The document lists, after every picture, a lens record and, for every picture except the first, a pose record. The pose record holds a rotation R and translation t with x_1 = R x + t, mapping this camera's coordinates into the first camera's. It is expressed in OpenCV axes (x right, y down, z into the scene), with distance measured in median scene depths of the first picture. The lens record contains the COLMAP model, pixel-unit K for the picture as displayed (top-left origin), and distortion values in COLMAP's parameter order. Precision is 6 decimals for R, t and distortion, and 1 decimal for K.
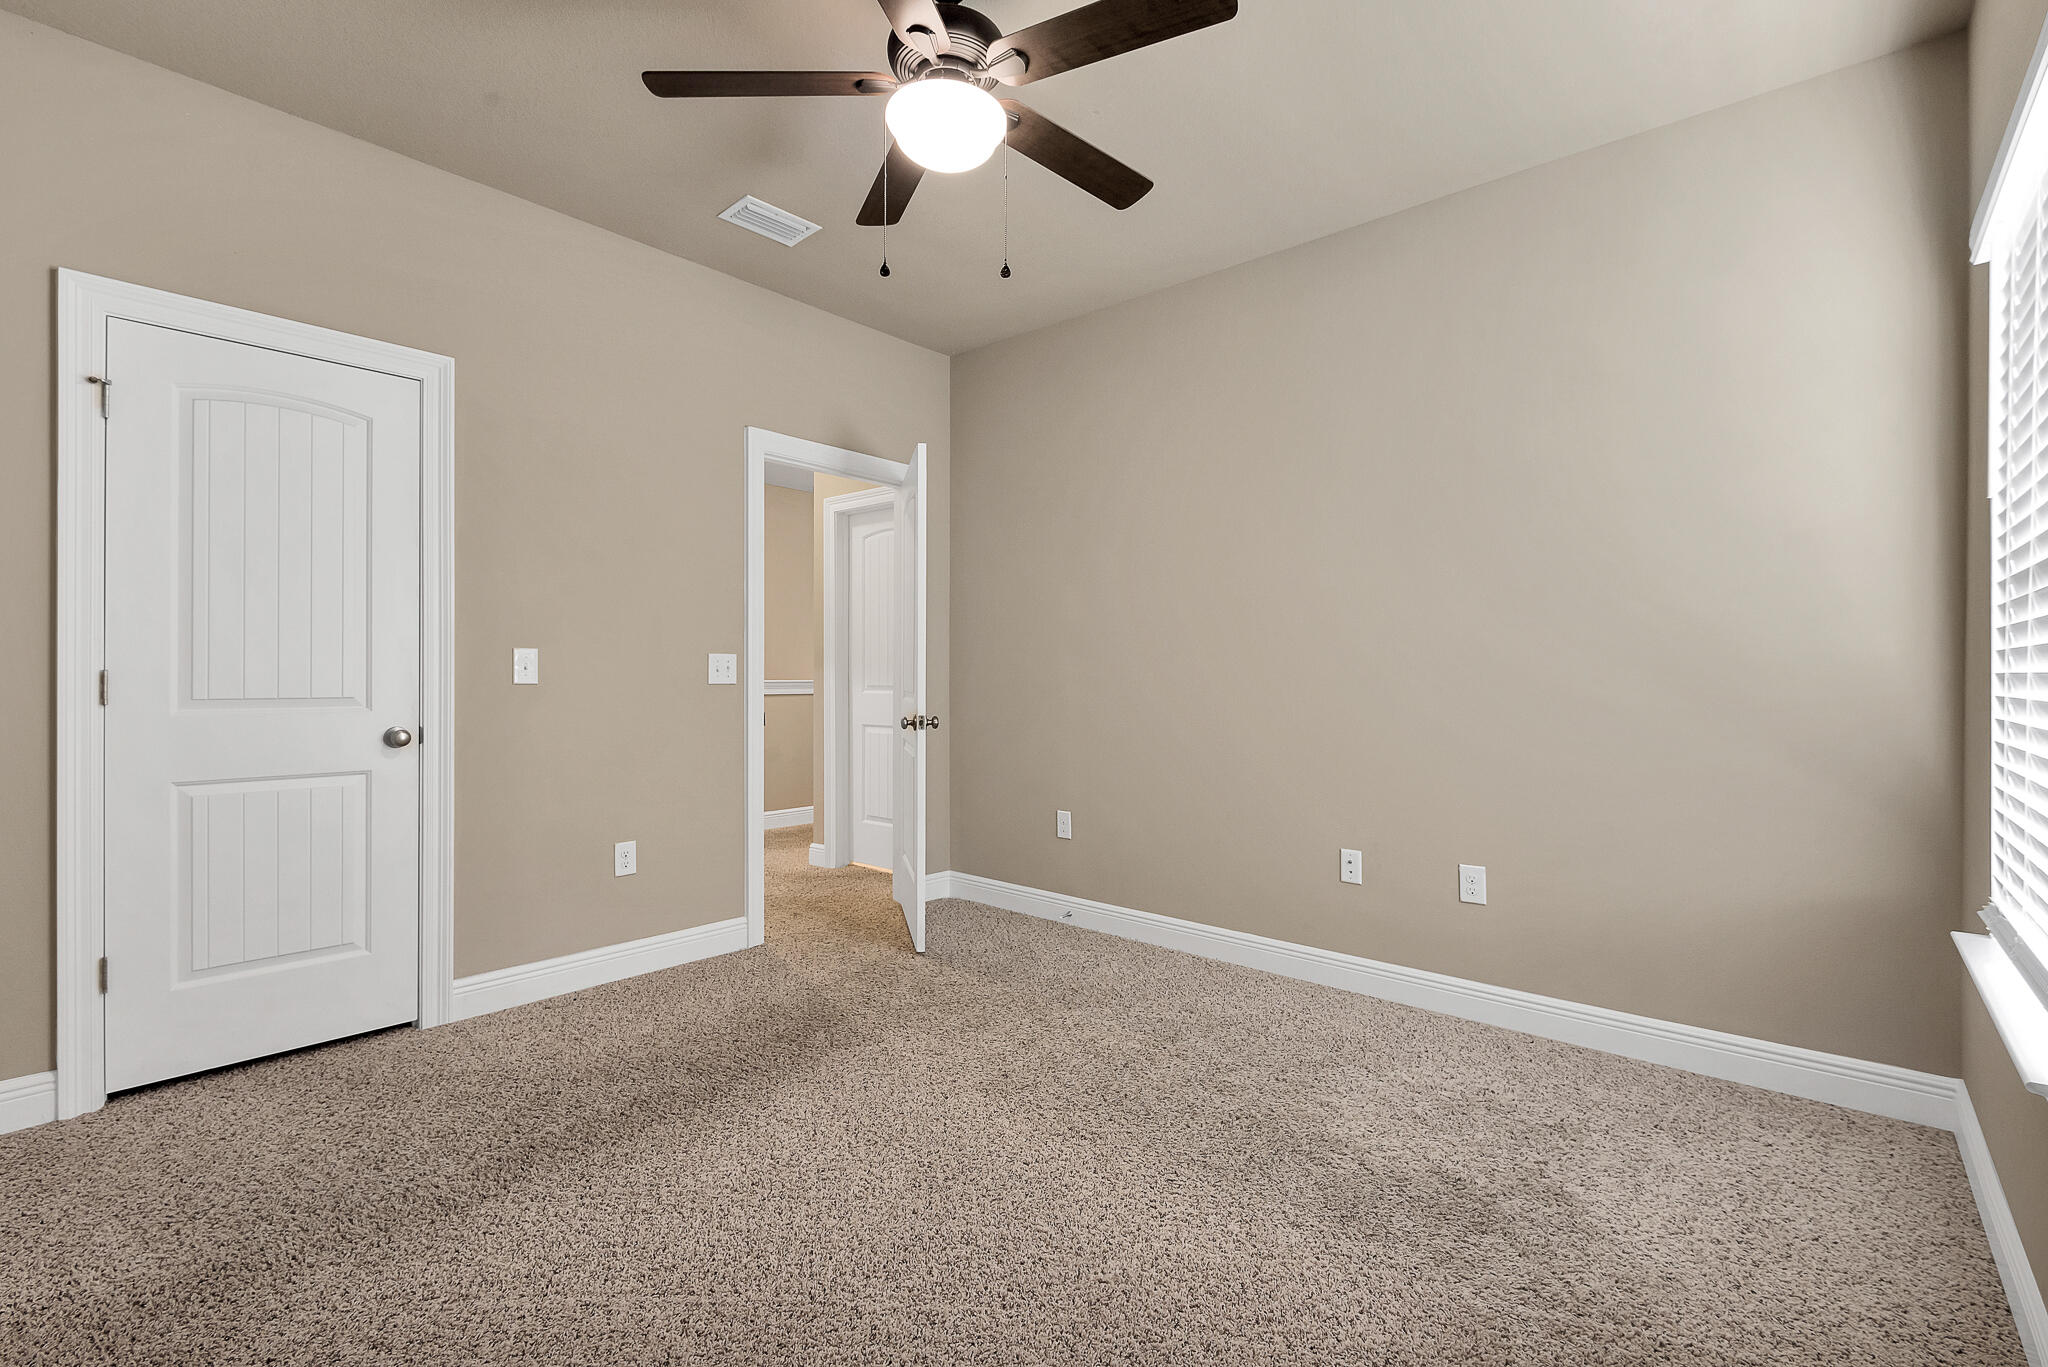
lens RADIAL K [[939.0, 0, 1028.7], [0, 939.0, 675.2], [0, 0, 1]] dist [0.009699, -0.010358]
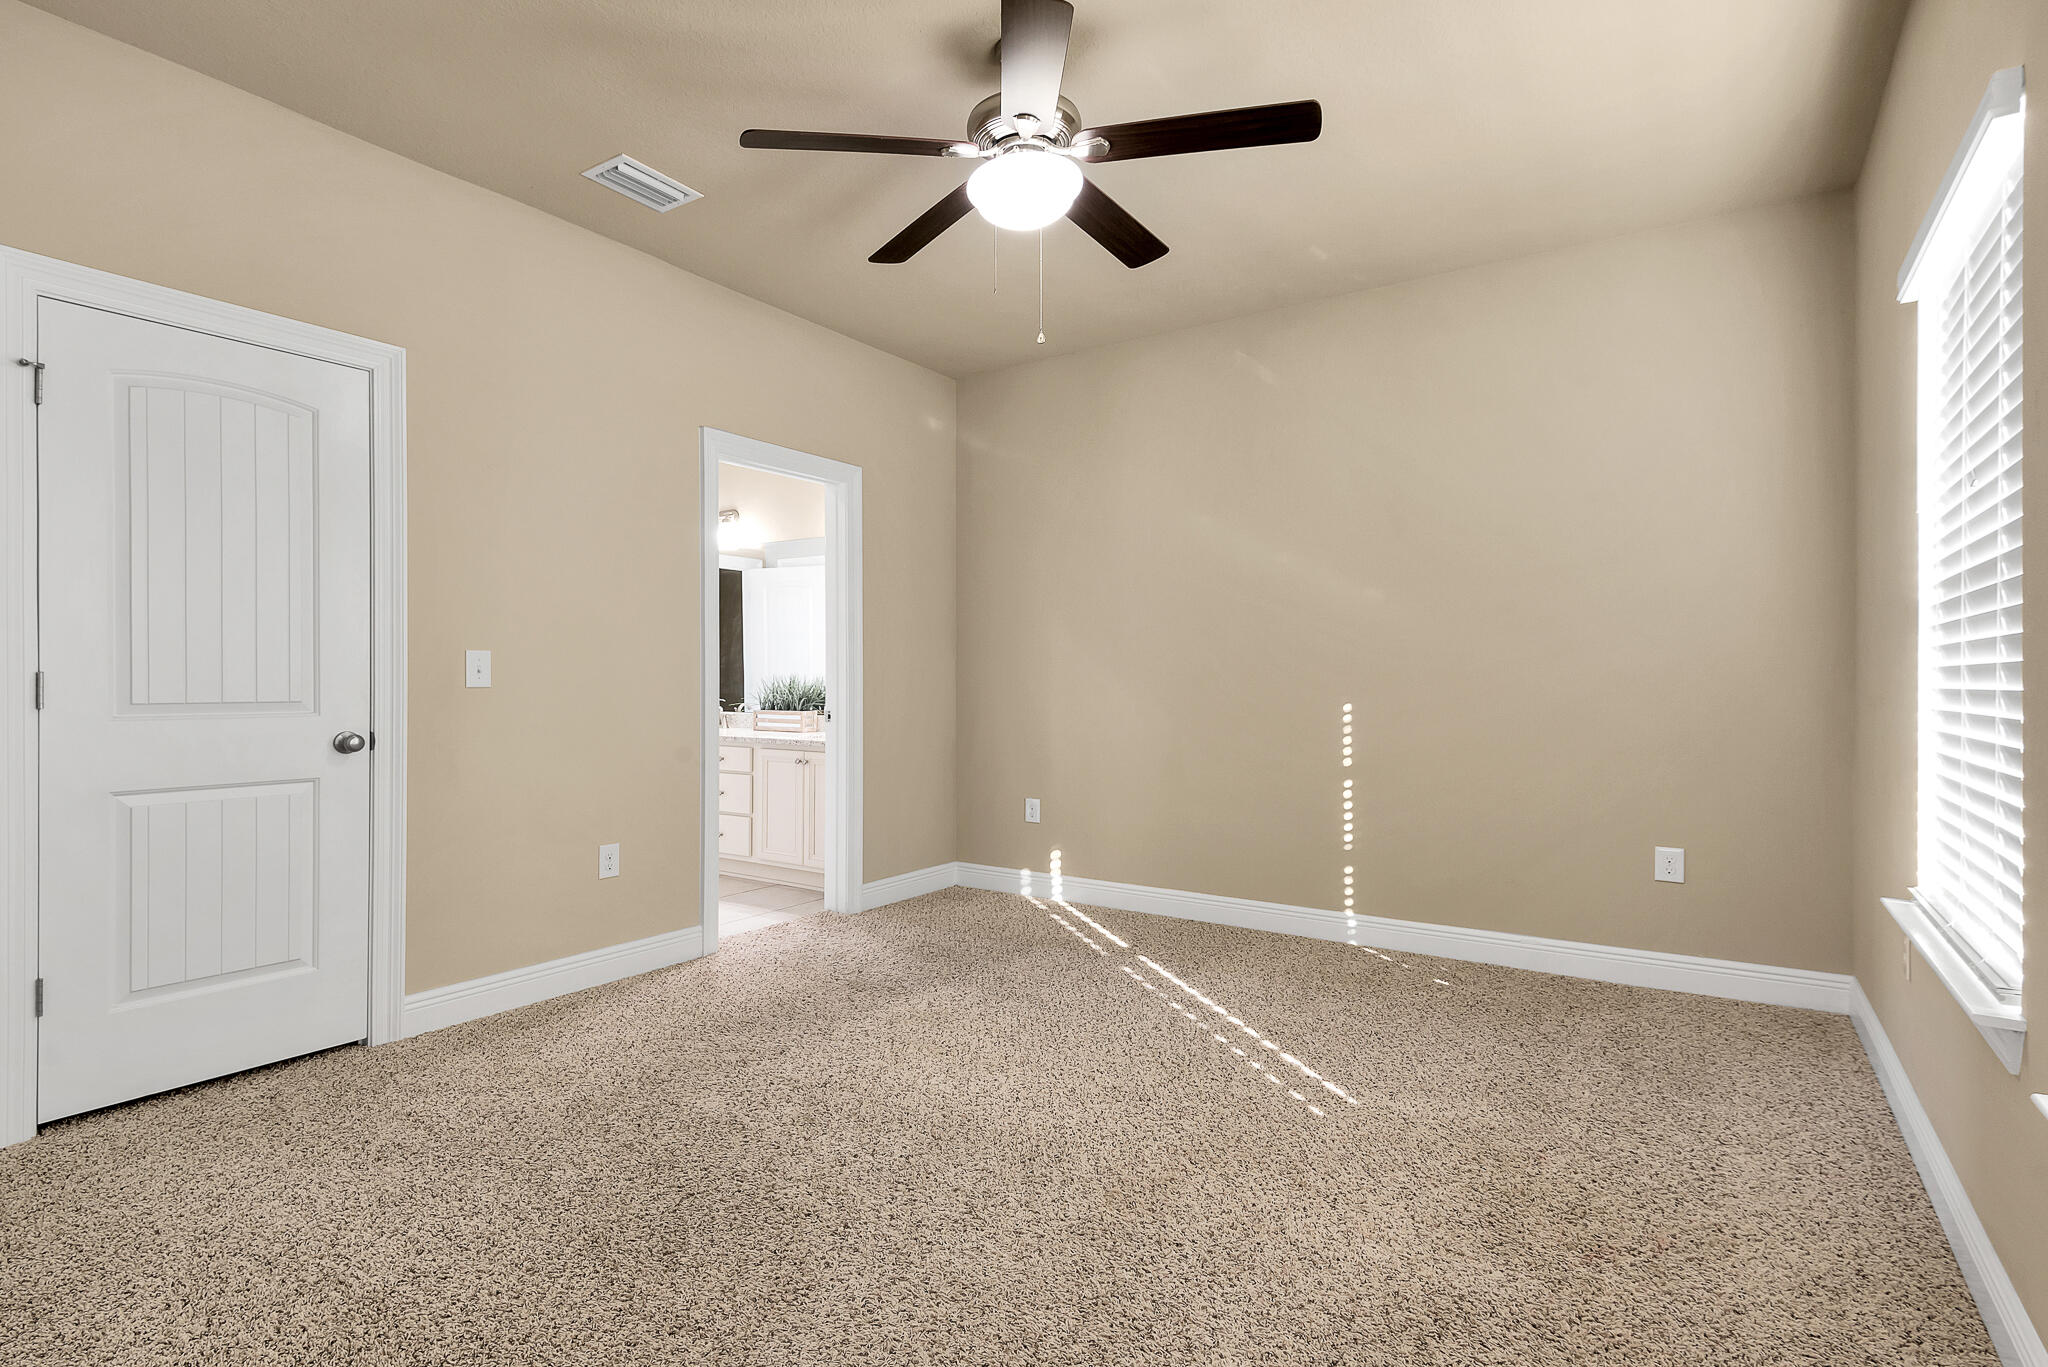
lens RADIAL K [[1030.5, 0, 1012.8], [0, 1030.5, 685.8], [0, 0, 1]] dist [0.011881, -0.009557]
pose [[0.992179, -0.001982, 0.124805, -0.129769], [0.001484, 0.999991, 0.004084, 0.004379], [-0.124812, -0.003867, 0.992173, -0.131639]]
